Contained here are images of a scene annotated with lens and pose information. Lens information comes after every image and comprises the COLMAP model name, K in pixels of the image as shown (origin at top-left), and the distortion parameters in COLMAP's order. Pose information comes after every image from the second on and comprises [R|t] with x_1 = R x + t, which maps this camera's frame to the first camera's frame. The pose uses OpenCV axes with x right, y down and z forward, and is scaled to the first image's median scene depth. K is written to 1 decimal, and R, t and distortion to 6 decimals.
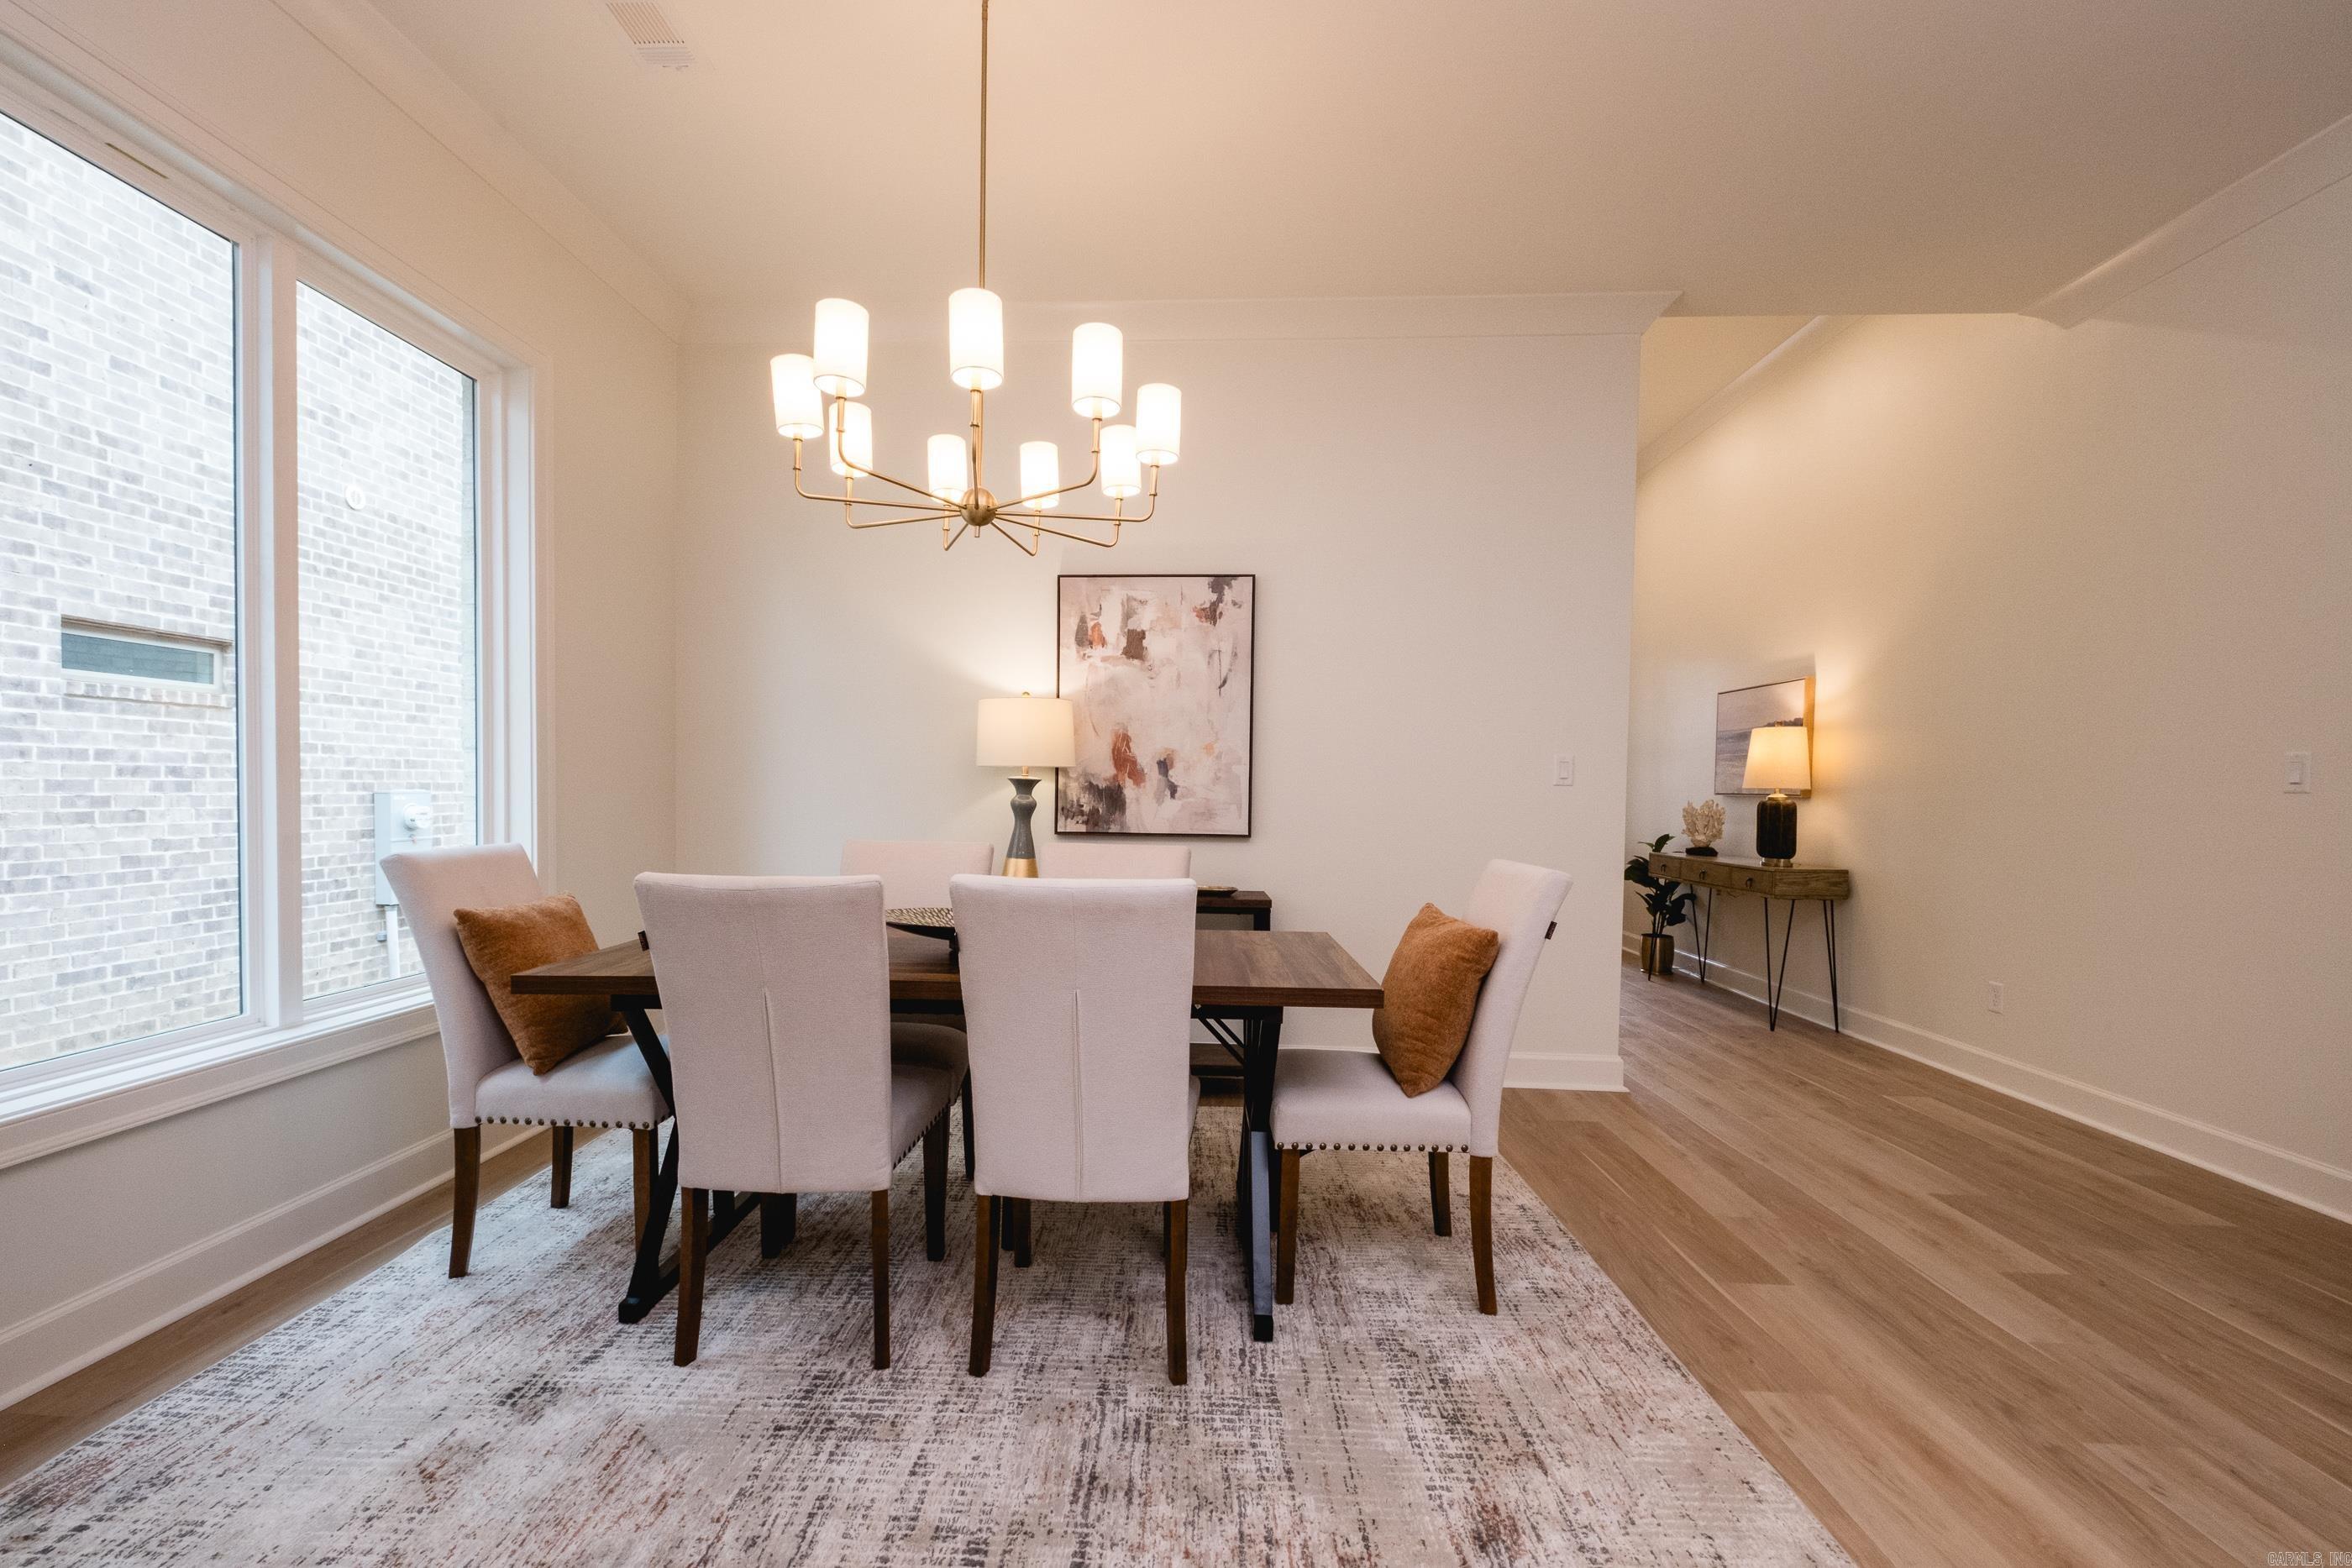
lens RADIAL K [[1027.3, 0, 1156.0], [0, 1027.3, 817.0], [0, 0, 1]] dist [0.001190, -0.000987]
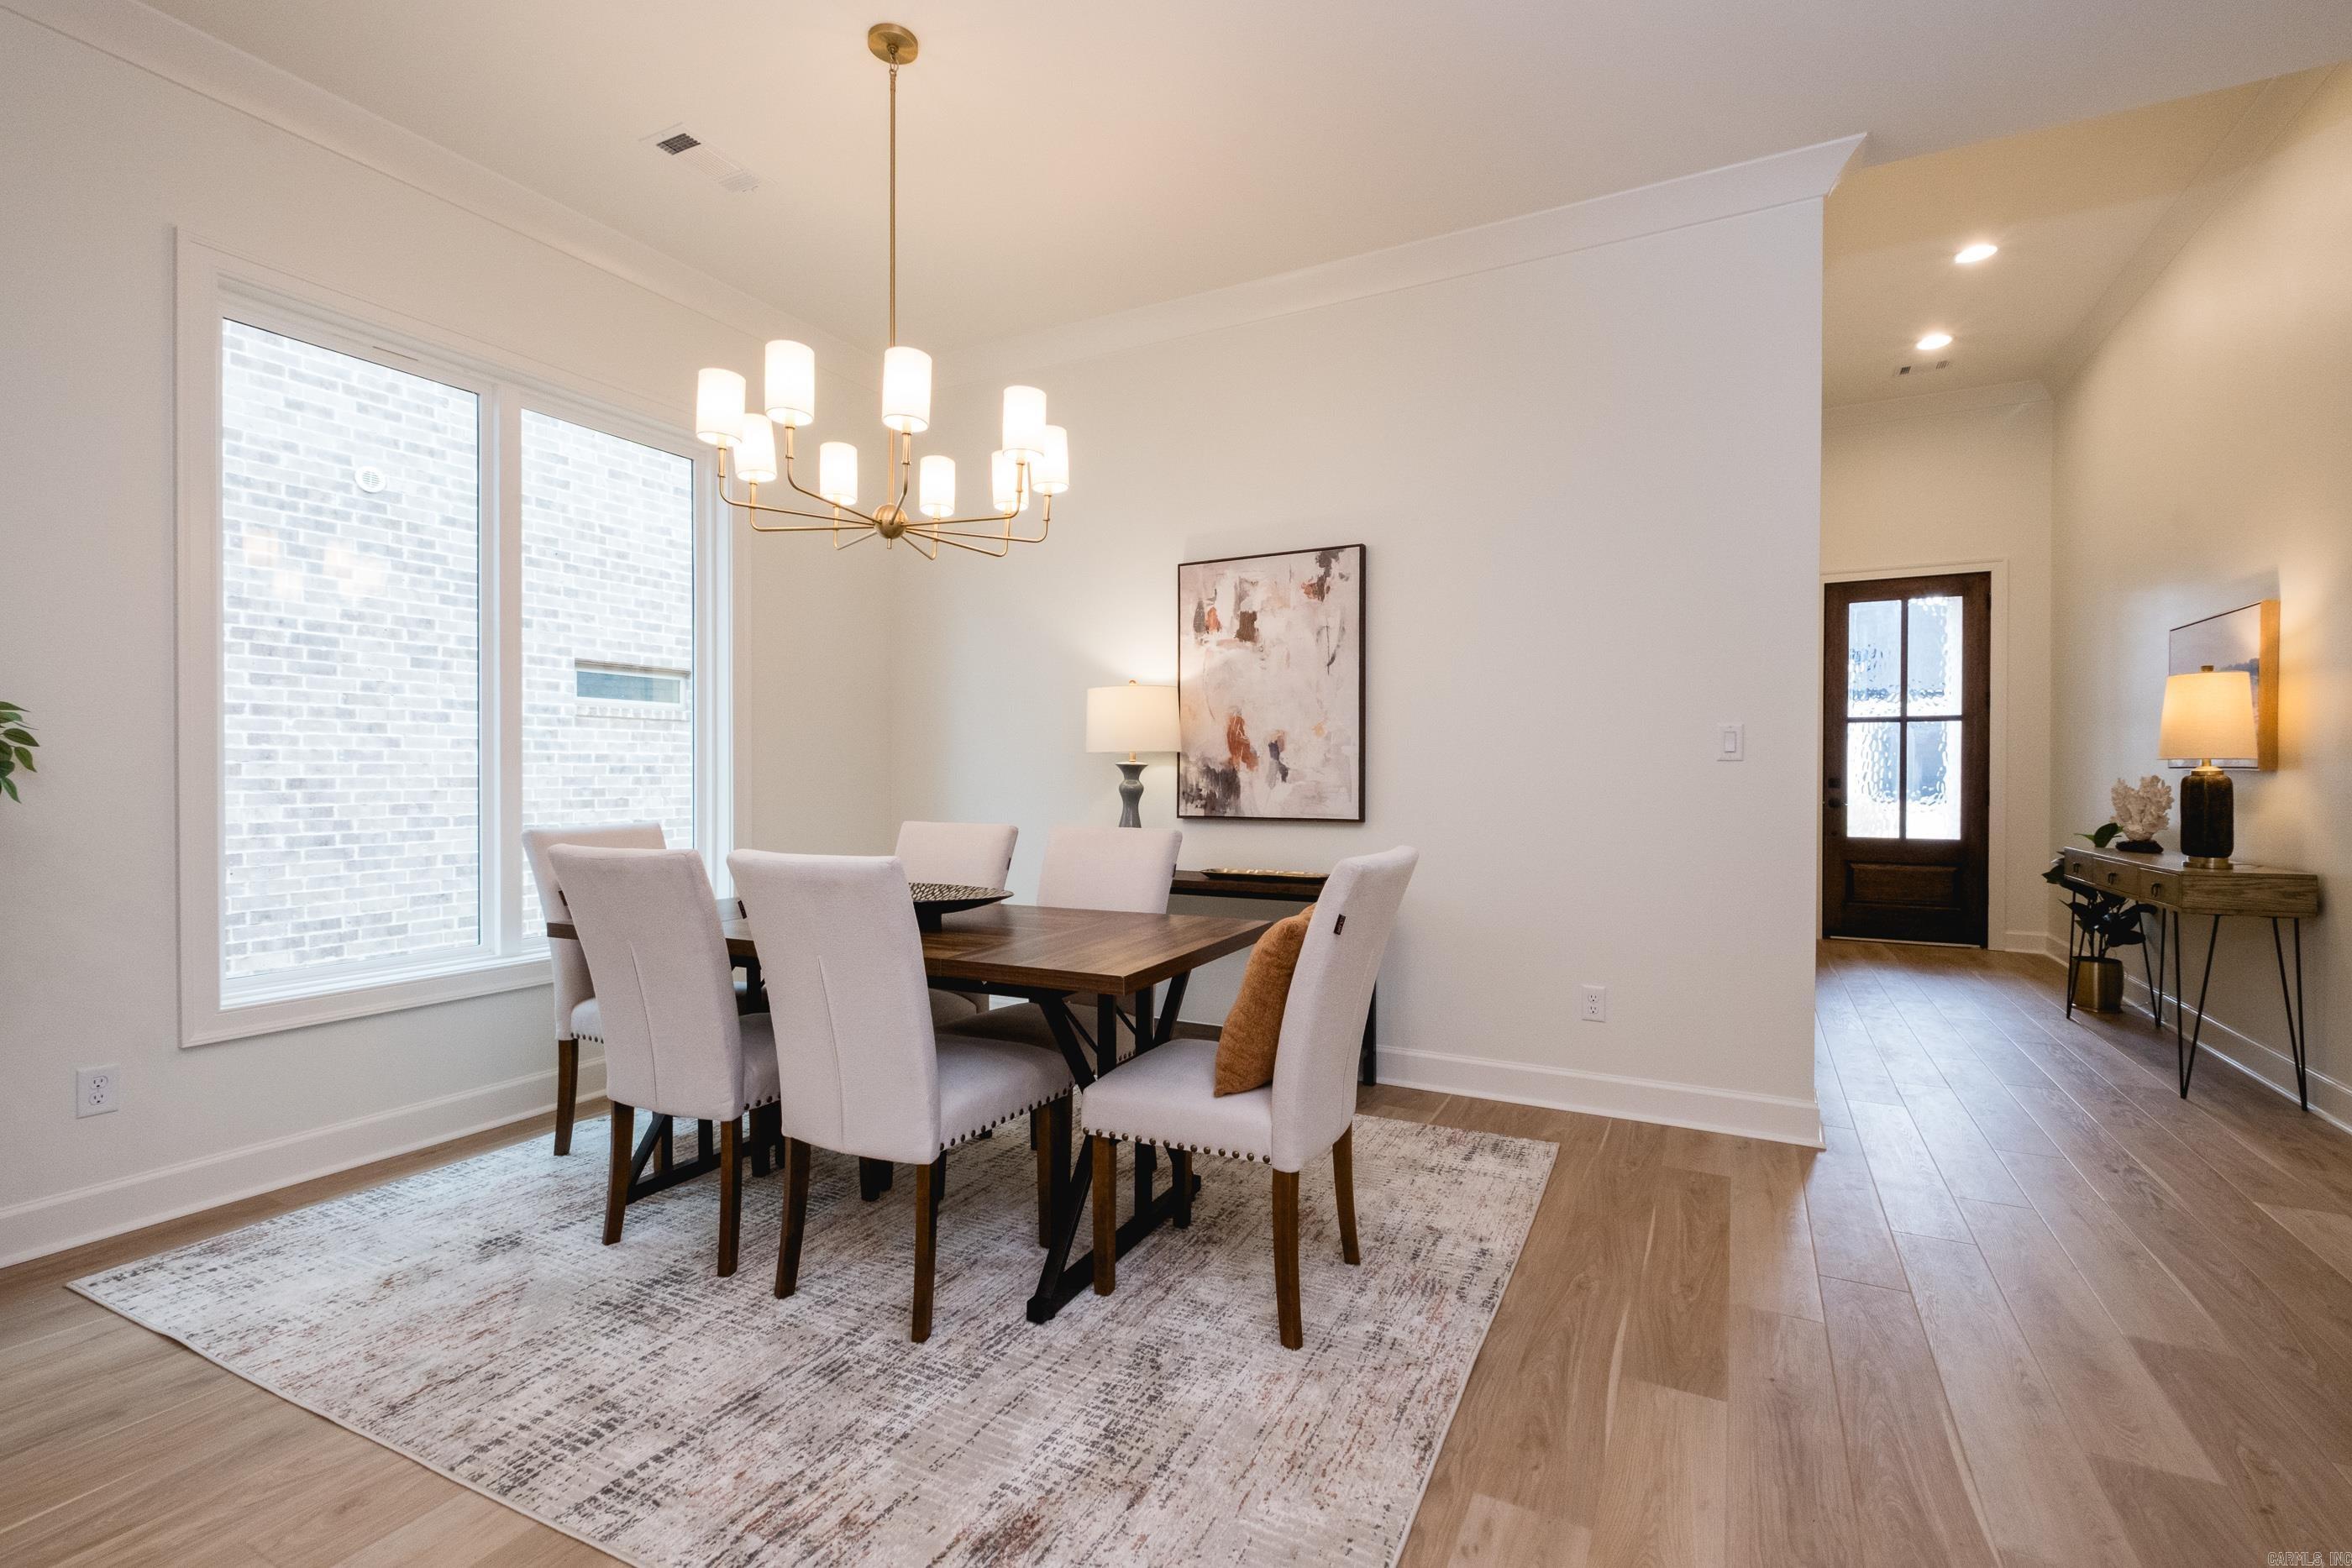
lens RADIAL K [[1046.6, 0, 1201.7], [0, 1046.6, 780.8], [0, 0, 1]] dist [0.001382, -0.000315]
pose [[0.912431, -0.010958, -0.409085, 0.297854], [0.002125, 0.999755, -0.022039, 0.002373], [0.409226, 0.019239, 0.912230, 0.055445]]
